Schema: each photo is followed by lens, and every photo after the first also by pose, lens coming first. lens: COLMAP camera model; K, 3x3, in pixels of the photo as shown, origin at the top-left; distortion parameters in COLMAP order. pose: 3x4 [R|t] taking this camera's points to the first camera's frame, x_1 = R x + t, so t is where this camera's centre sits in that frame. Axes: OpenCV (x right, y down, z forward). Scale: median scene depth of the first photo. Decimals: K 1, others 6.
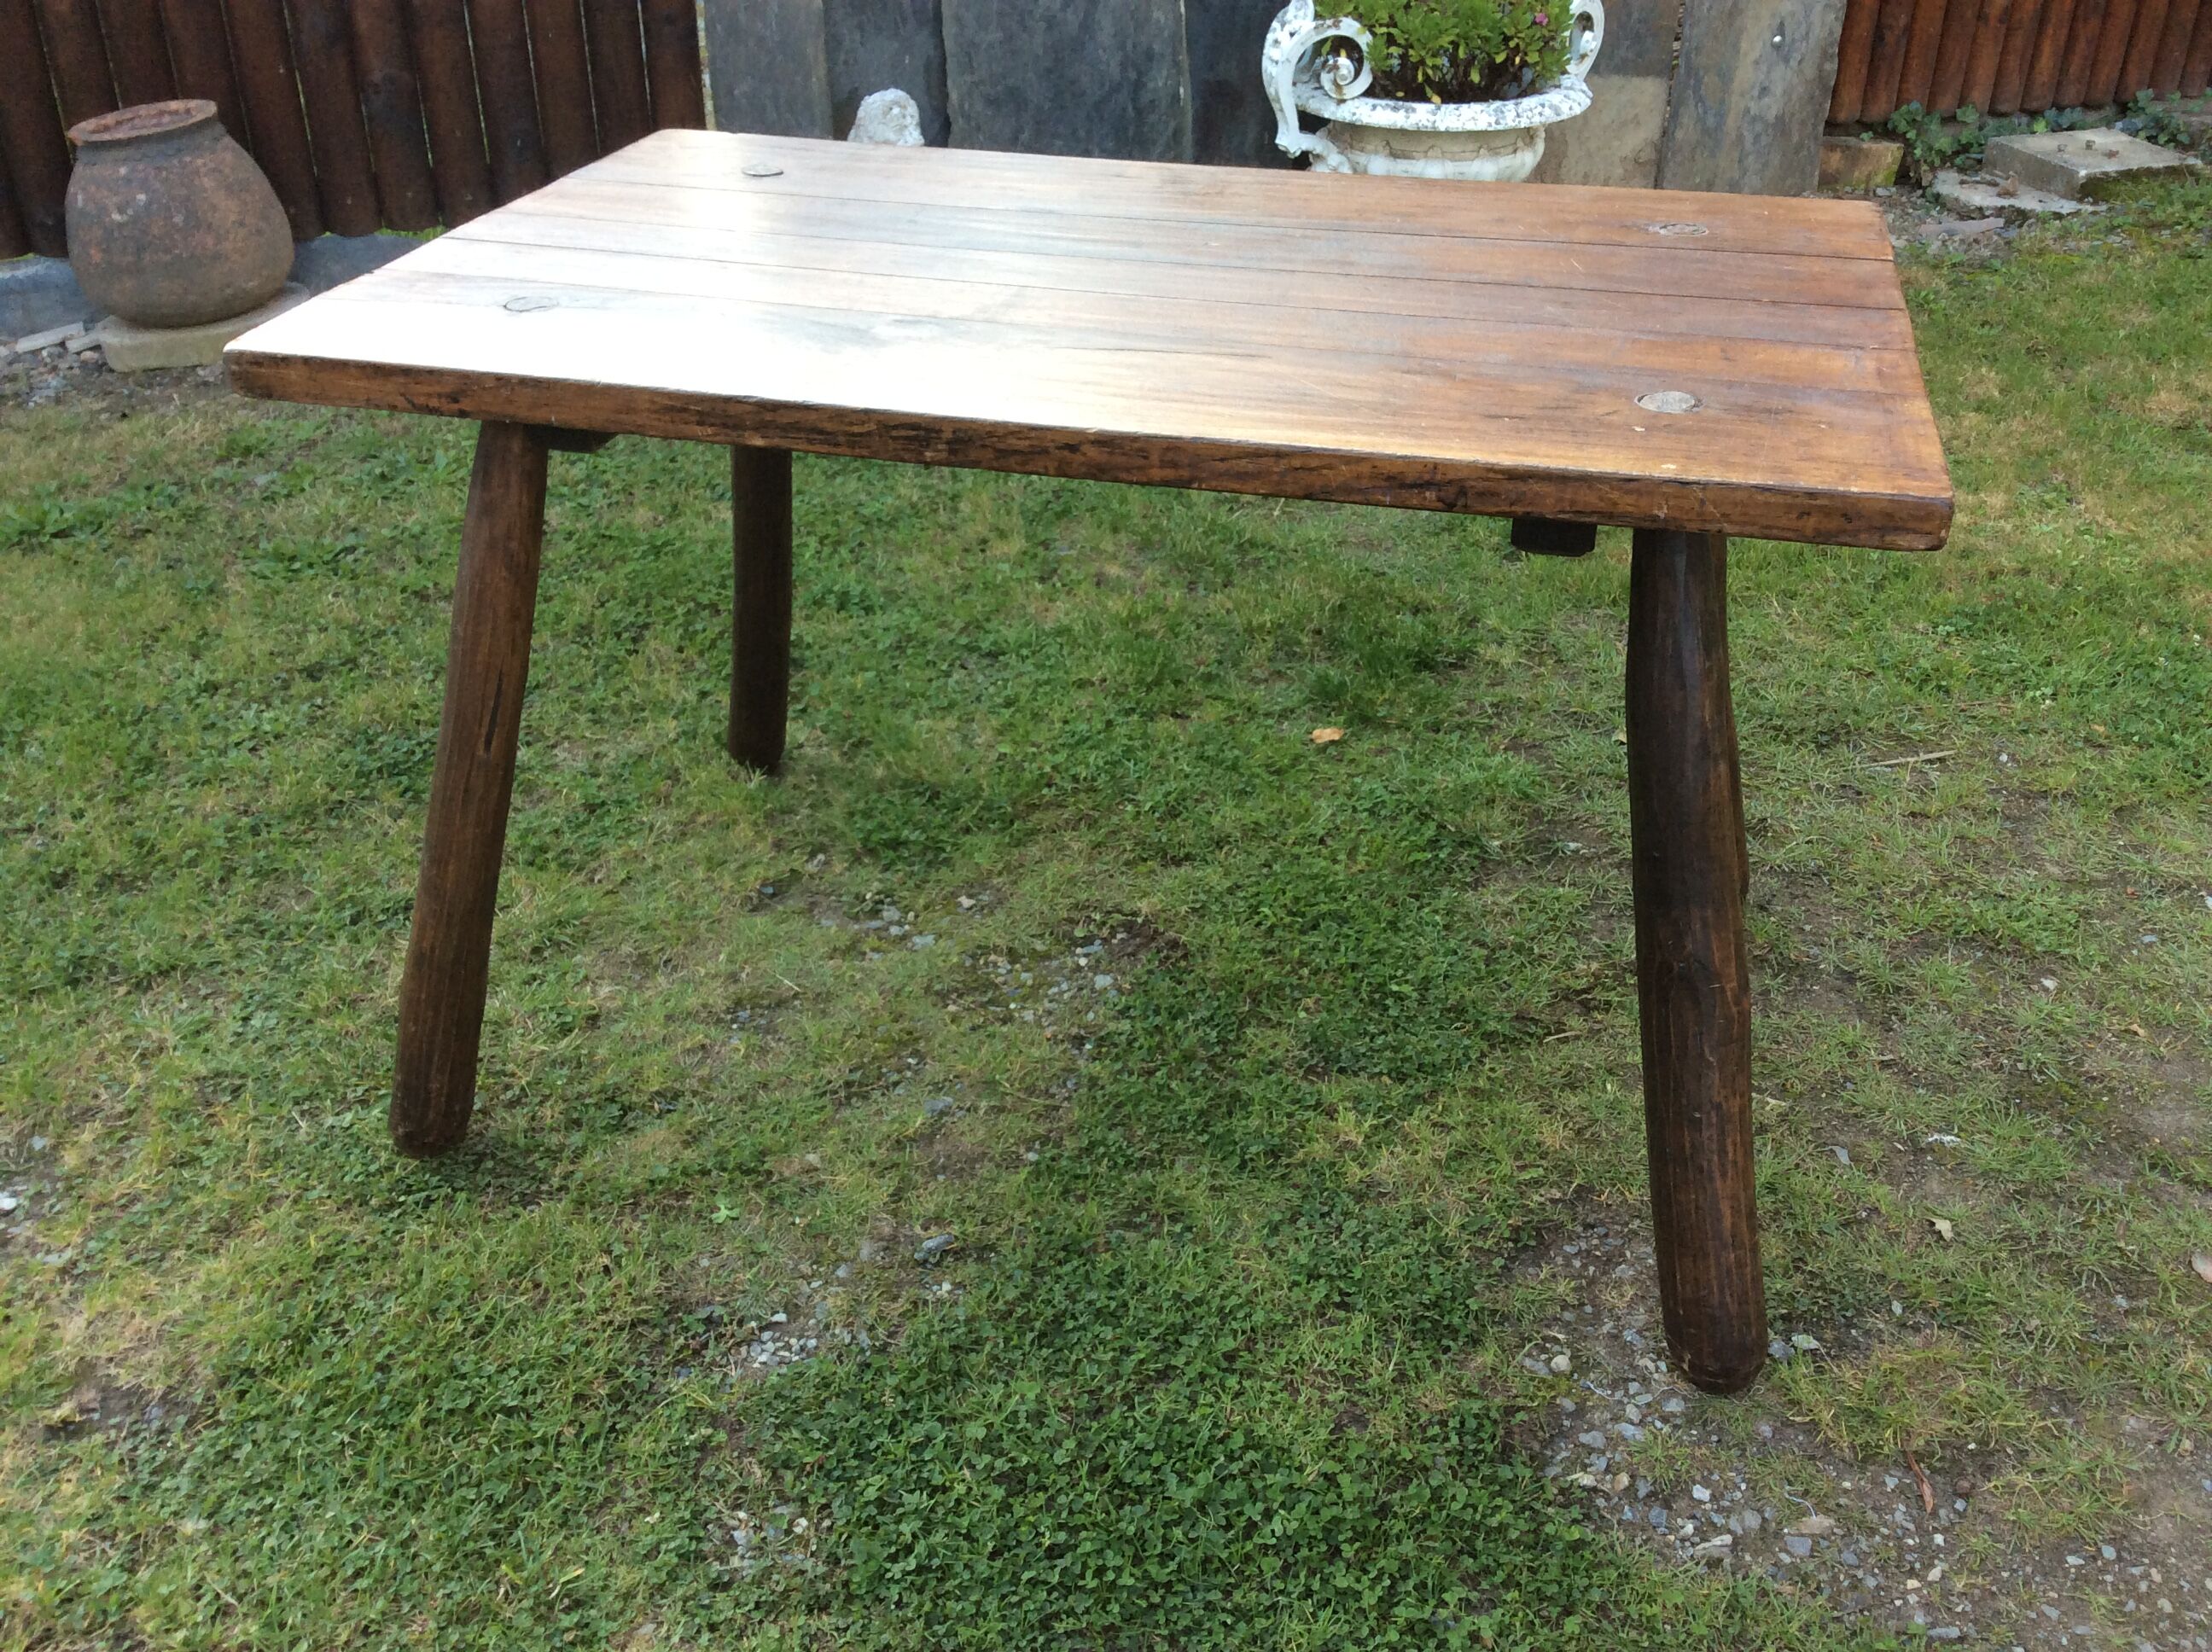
lens RADIAL K [[2016.5, 0, 1100.4], [0, 2016.5, 880.0], [0, 0, 1]] dist [0.101368, -0.192296]
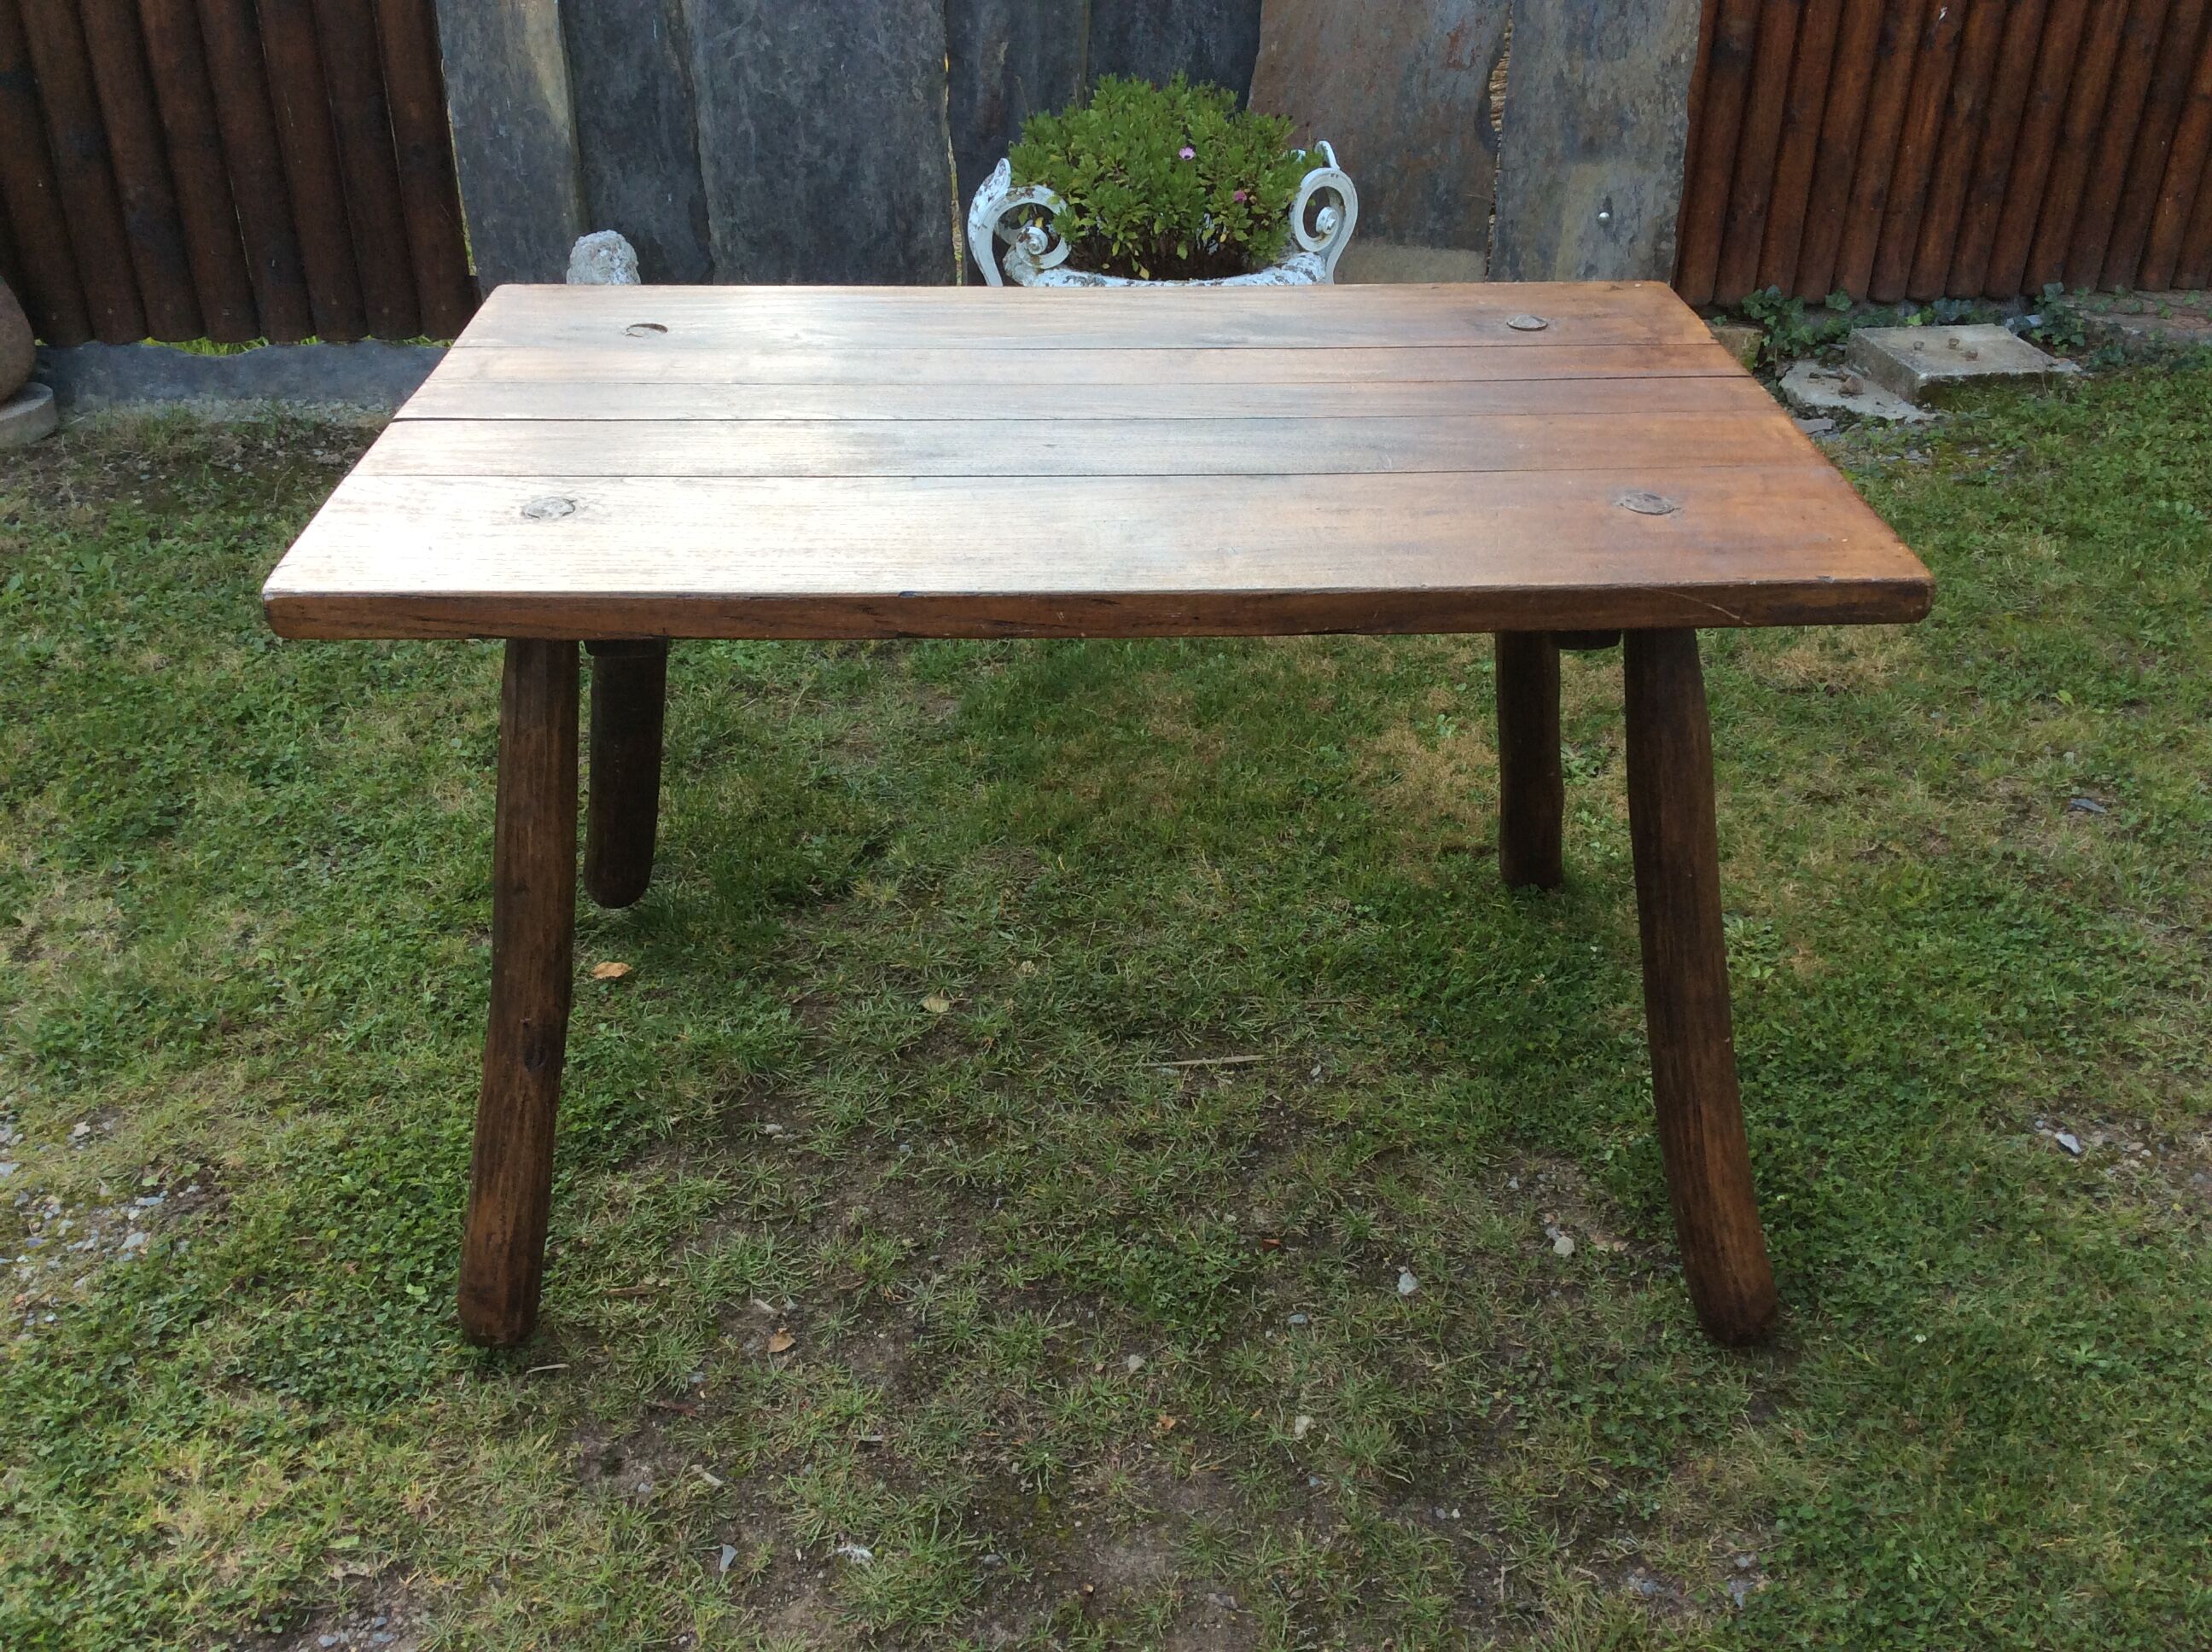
lens RADIAL K [[2013.6, 0, 1108.6], [0, 2013.6, 858.4], [0, 0, 1]] dist [0.124632, -0.255369]
pose [[0.986461, 0.090612, -0.136689, 0.393010], [-0.096337, 0.994703, -0.035853, -0.094876], [0.132716, 0.048536, 0.989965, 0.086567]]
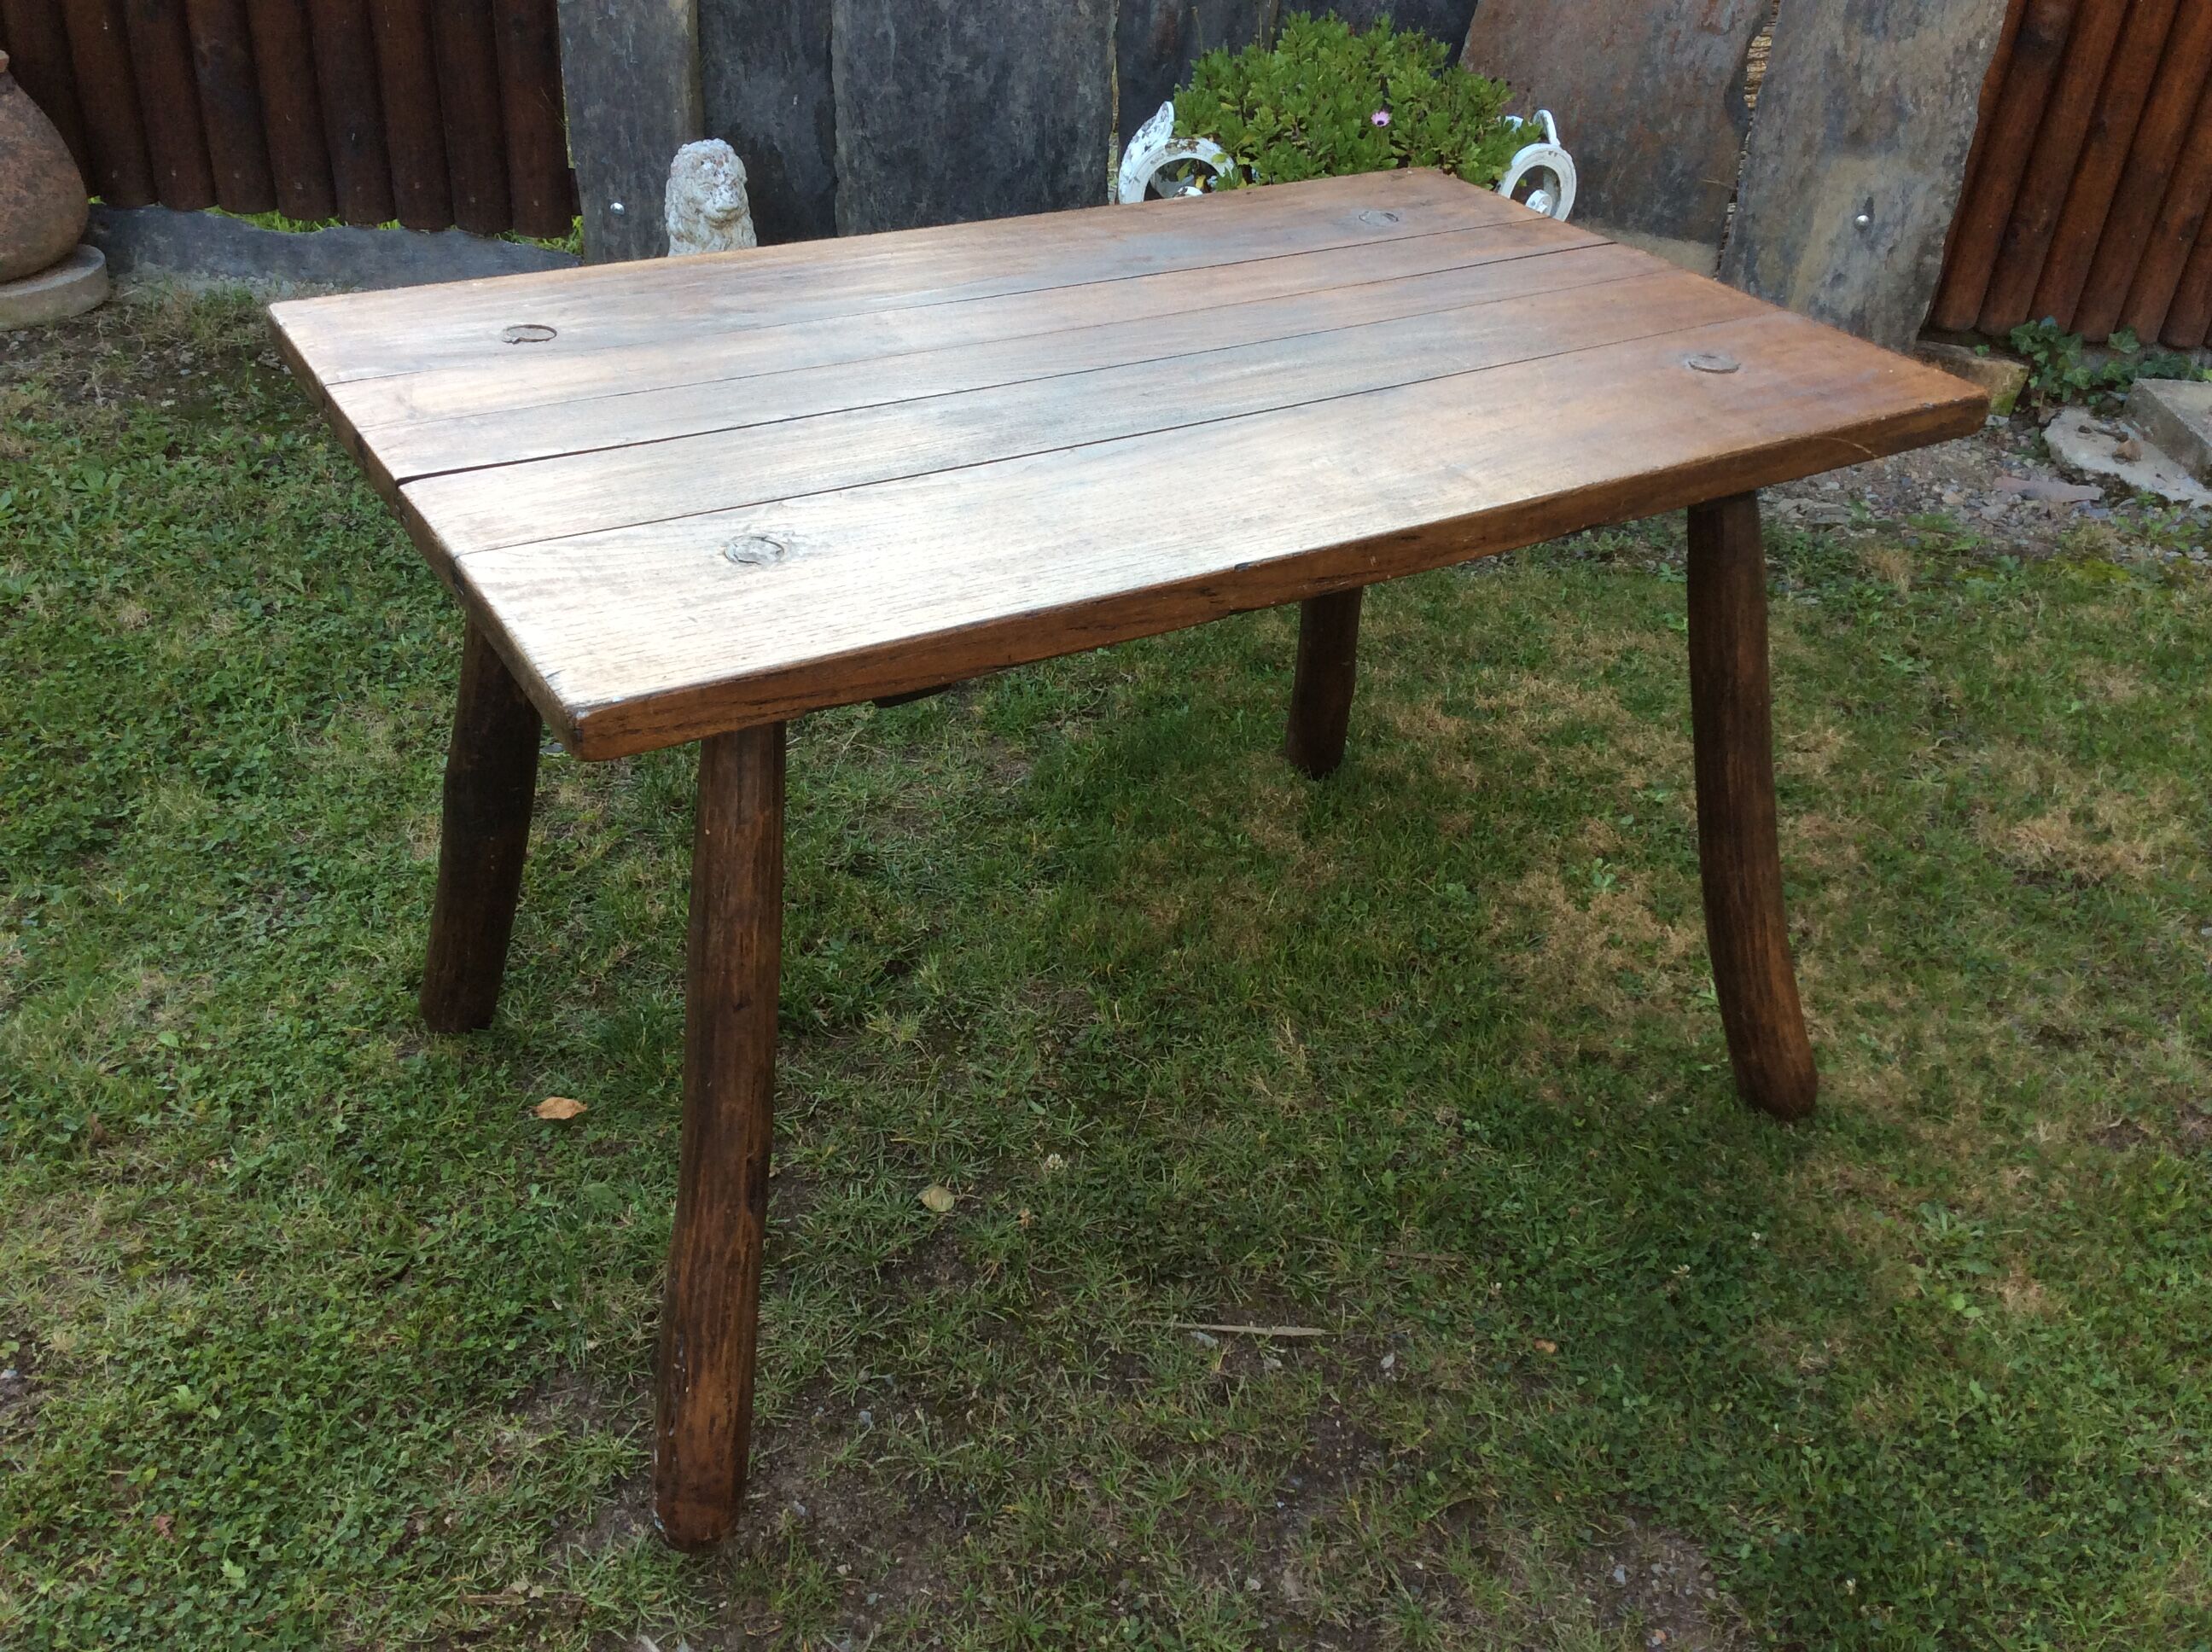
lens RADIAL K [[2007.6, 0, 1108.6], [0, 2007.6, 860.4], [0, 0, 1]] dist [0.109592, -0.215684]
pose [[0.959395, 0.210047, -0.188259, 0.375870], [-0.205983, 0.977691, 0.041124, -0.204967], [0.192697, -0.000676, 0.981258, 0.234328]]
